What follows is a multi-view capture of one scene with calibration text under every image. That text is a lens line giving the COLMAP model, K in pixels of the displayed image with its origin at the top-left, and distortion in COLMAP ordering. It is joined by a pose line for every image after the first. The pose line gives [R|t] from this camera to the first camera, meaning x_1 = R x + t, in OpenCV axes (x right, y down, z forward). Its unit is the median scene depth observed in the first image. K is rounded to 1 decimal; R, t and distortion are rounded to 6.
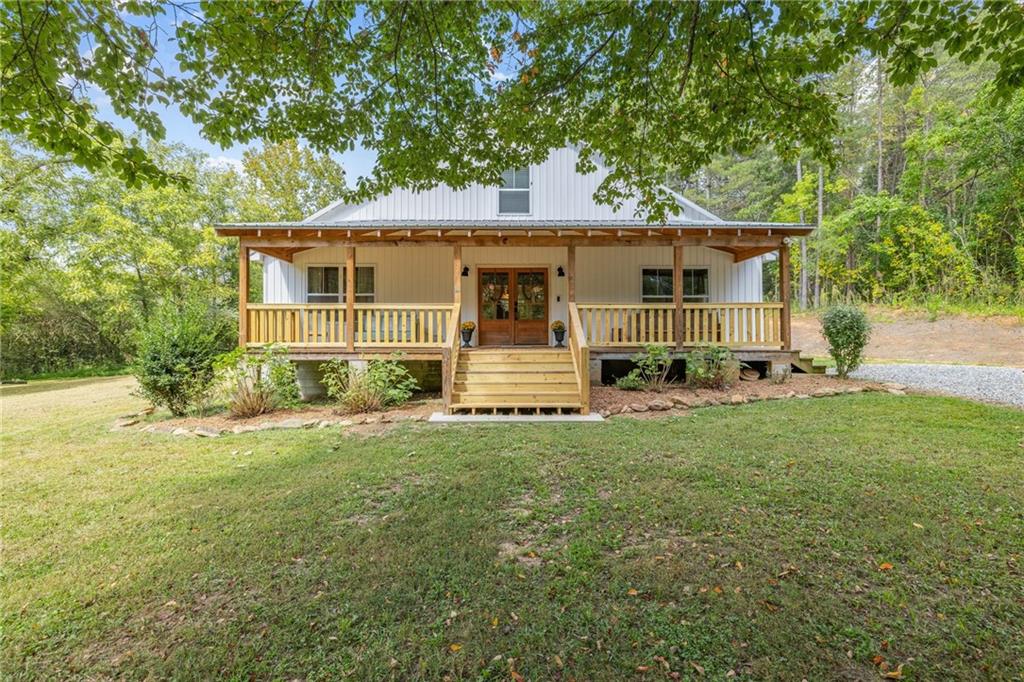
lens RADIAL K [[441.5, 0, 512.0], [0, 441.5, 356.5], [0, 0, 1]] dist [0.000167, -0.000050]
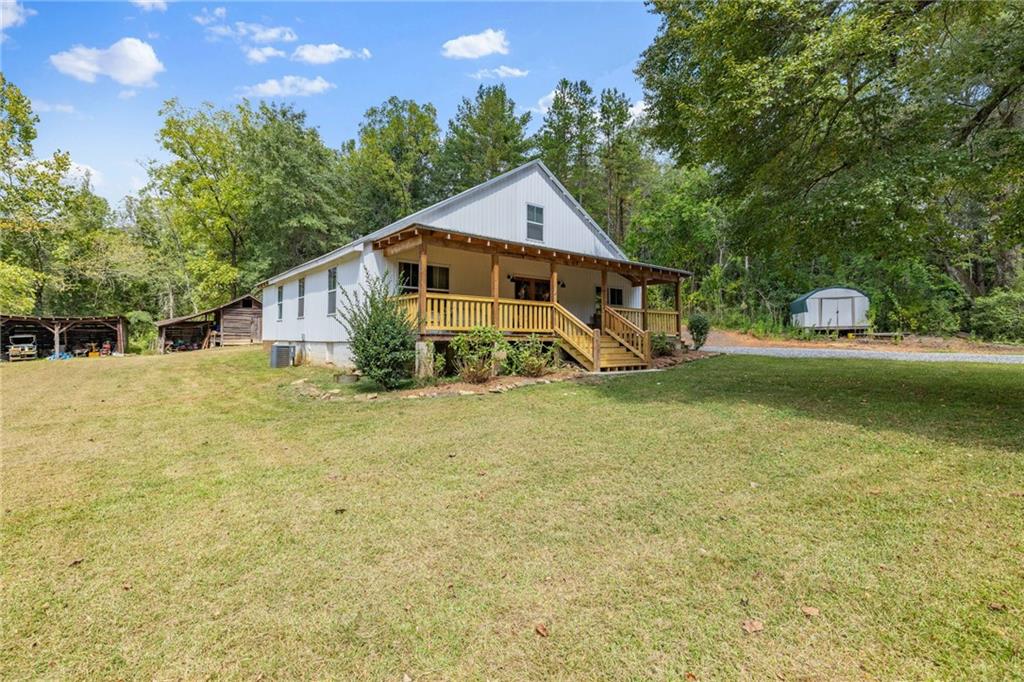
lens RADIAL K [[436.5, 0, 507.4], [0, 436.5, 328.1], [0, 0, 1]] dist [-0.000109, -0.000263]
pose [[0.752802, 0.017461, 0.658015, -1.010742], [-0.001421, 0.999689, -0.024902, 0.003020], [-0.658245, 0.017811, 0.752593, -0.018188]]
